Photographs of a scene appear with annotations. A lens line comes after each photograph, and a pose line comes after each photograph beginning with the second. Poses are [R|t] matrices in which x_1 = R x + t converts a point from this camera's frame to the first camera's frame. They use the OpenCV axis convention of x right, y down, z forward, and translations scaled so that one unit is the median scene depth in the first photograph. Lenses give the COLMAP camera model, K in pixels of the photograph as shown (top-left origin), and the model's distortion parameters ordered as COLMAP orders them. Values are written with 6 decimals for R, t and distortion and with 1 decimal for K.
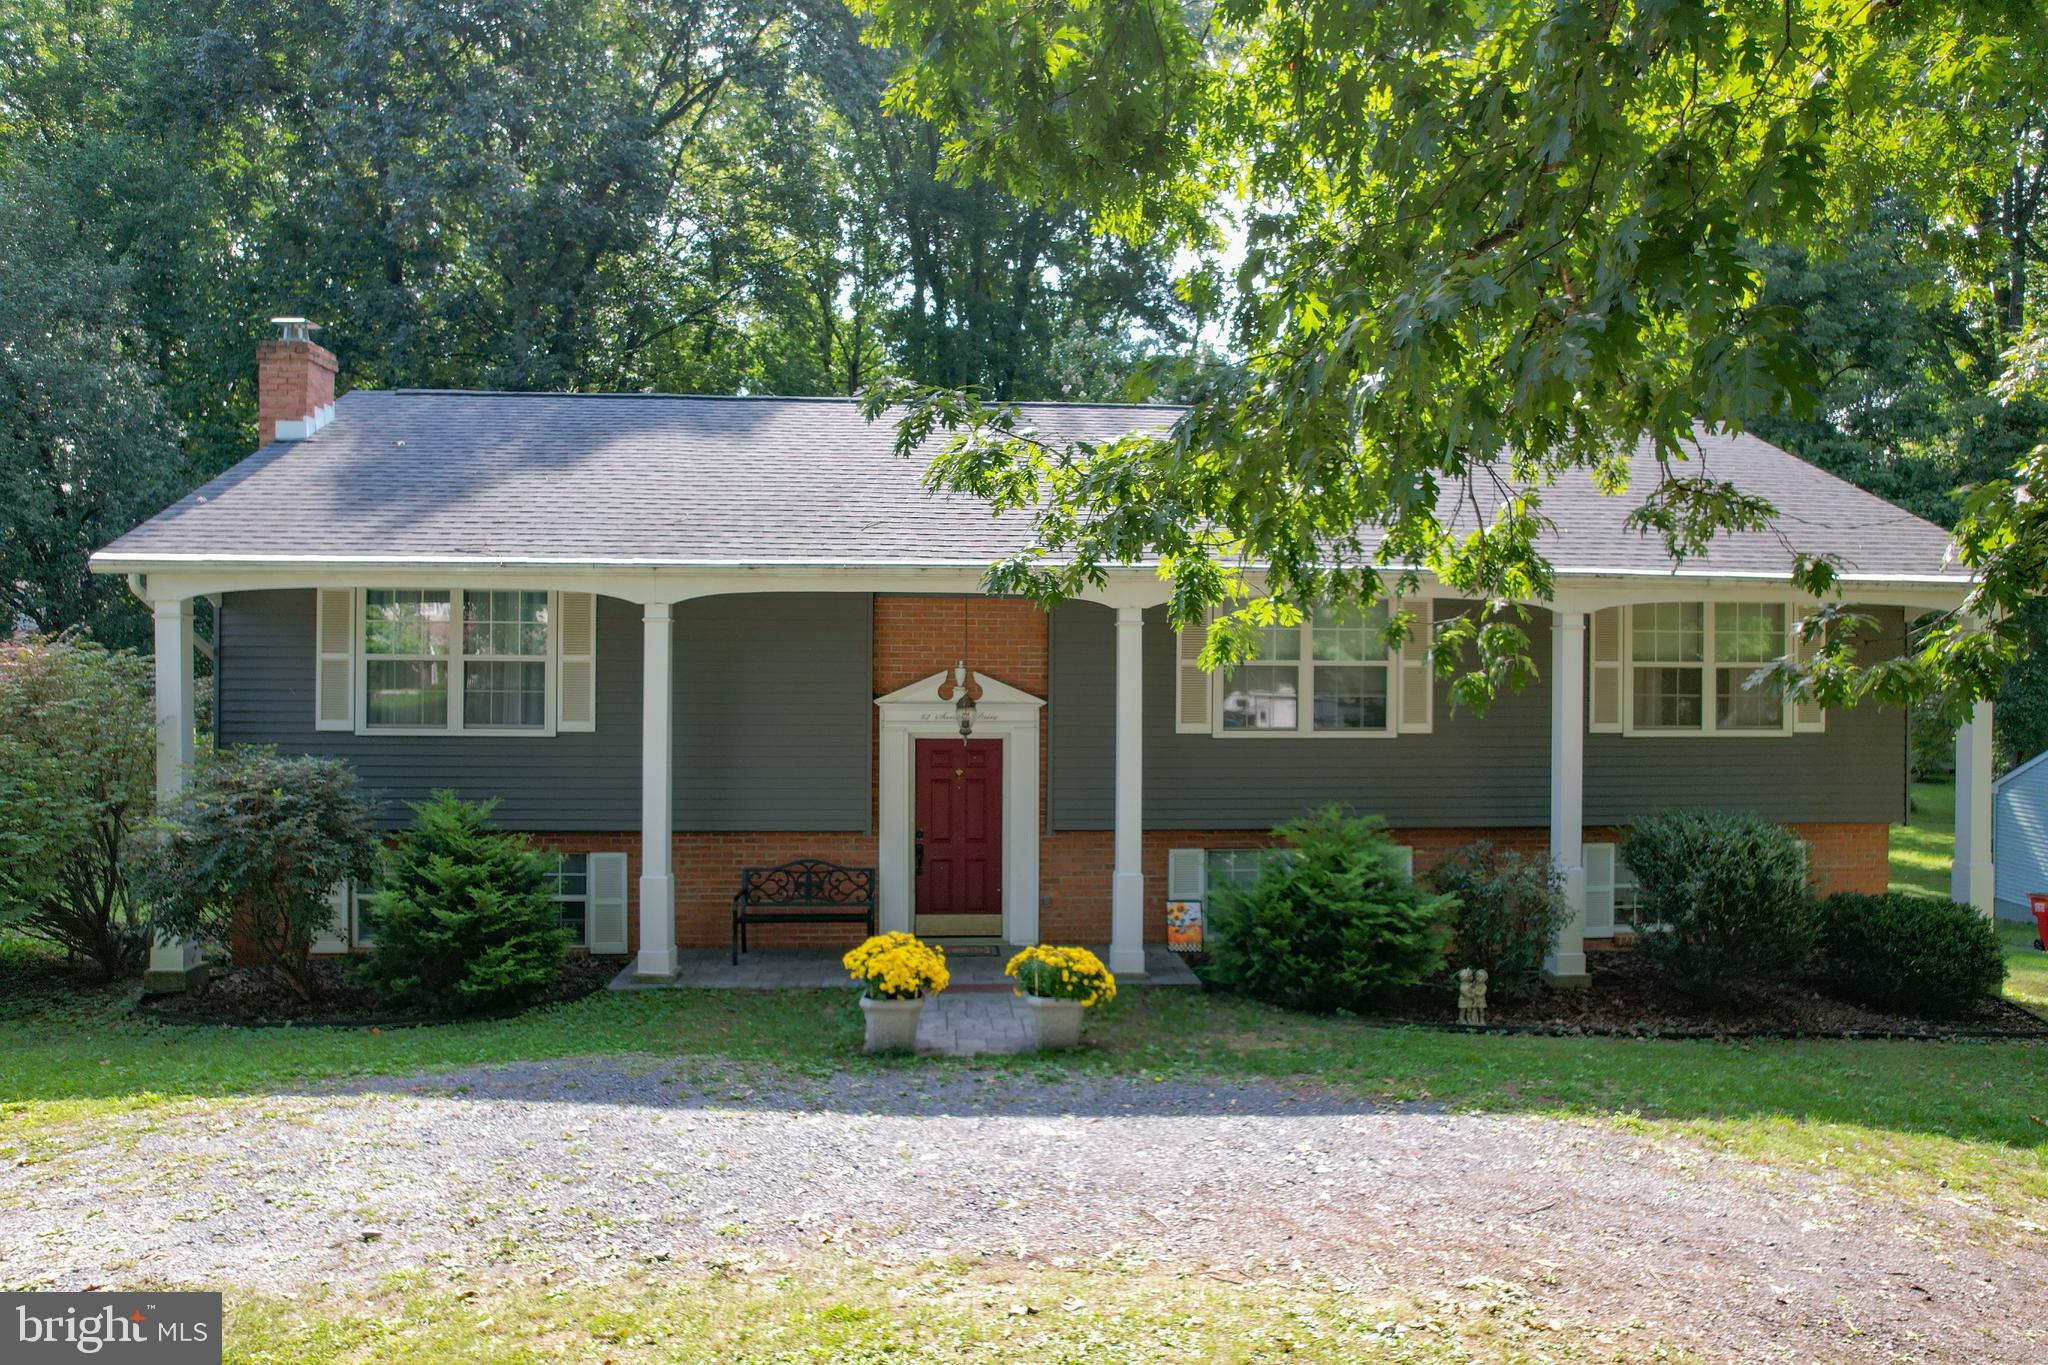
lens RADIAL K [[1305.5, 0, 1024.0], [0, 1305.5, 682.5], [0, 0, 1]] dist [-0.081932, 0.069429]
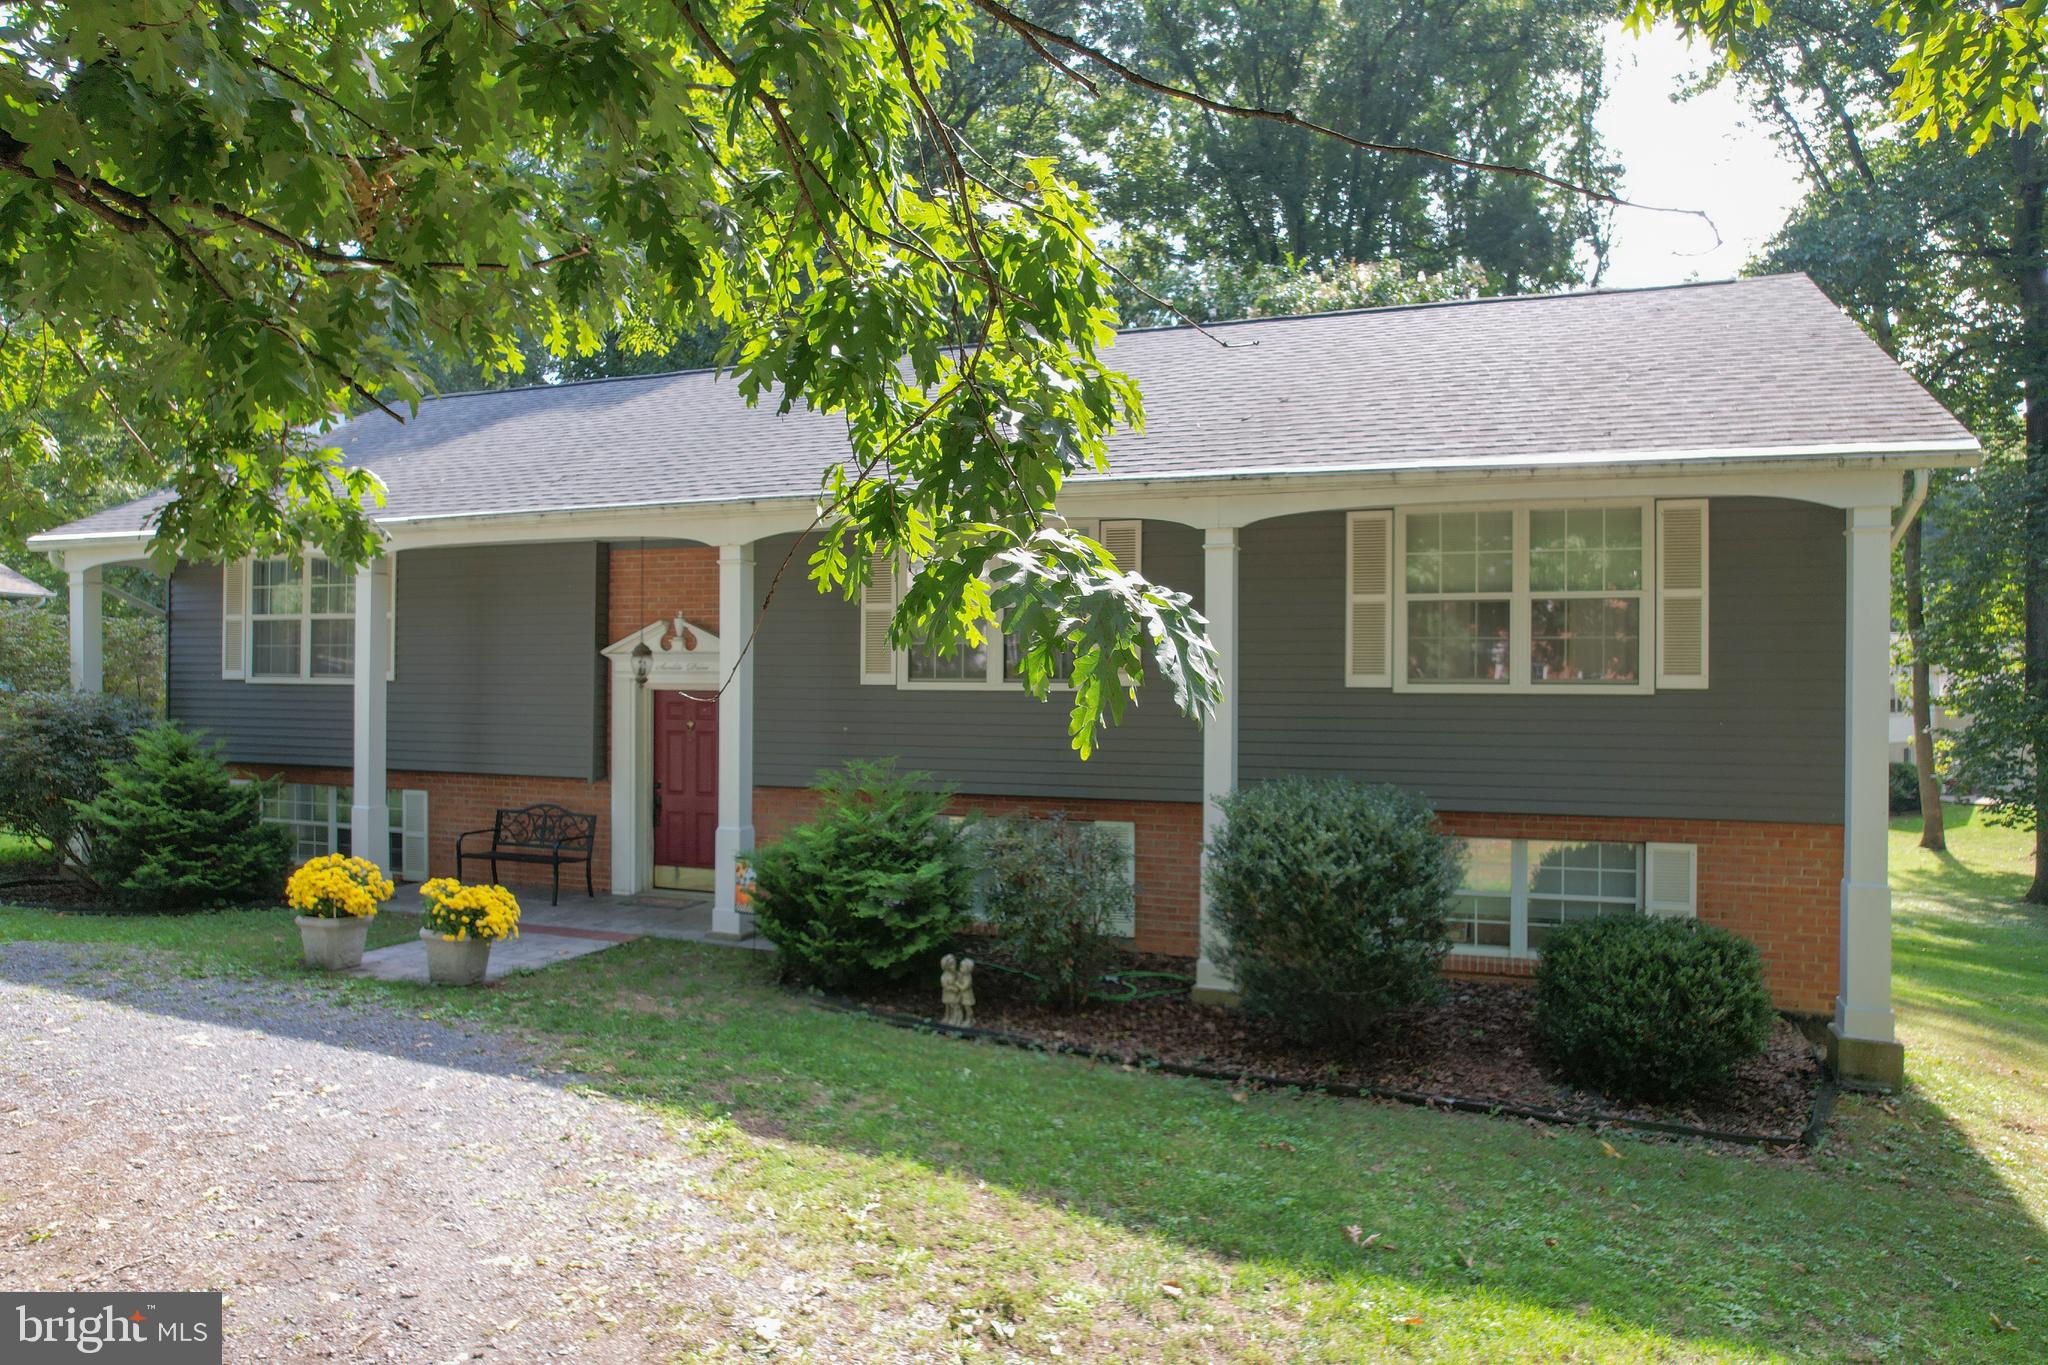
lens RADIAL K [[1305.5, 0, 1024.0], [0, 1305.5, 682.5], [0, 0, 1]] dist [-0.081932, 0.069429]
pose [[0.907556, 0.001053, -0.419929, 0.714439], [-0.003123, 0.999986, -0.004241, 0.048436], [0.419919, 0.005160, 0.907547, 0.254642]]
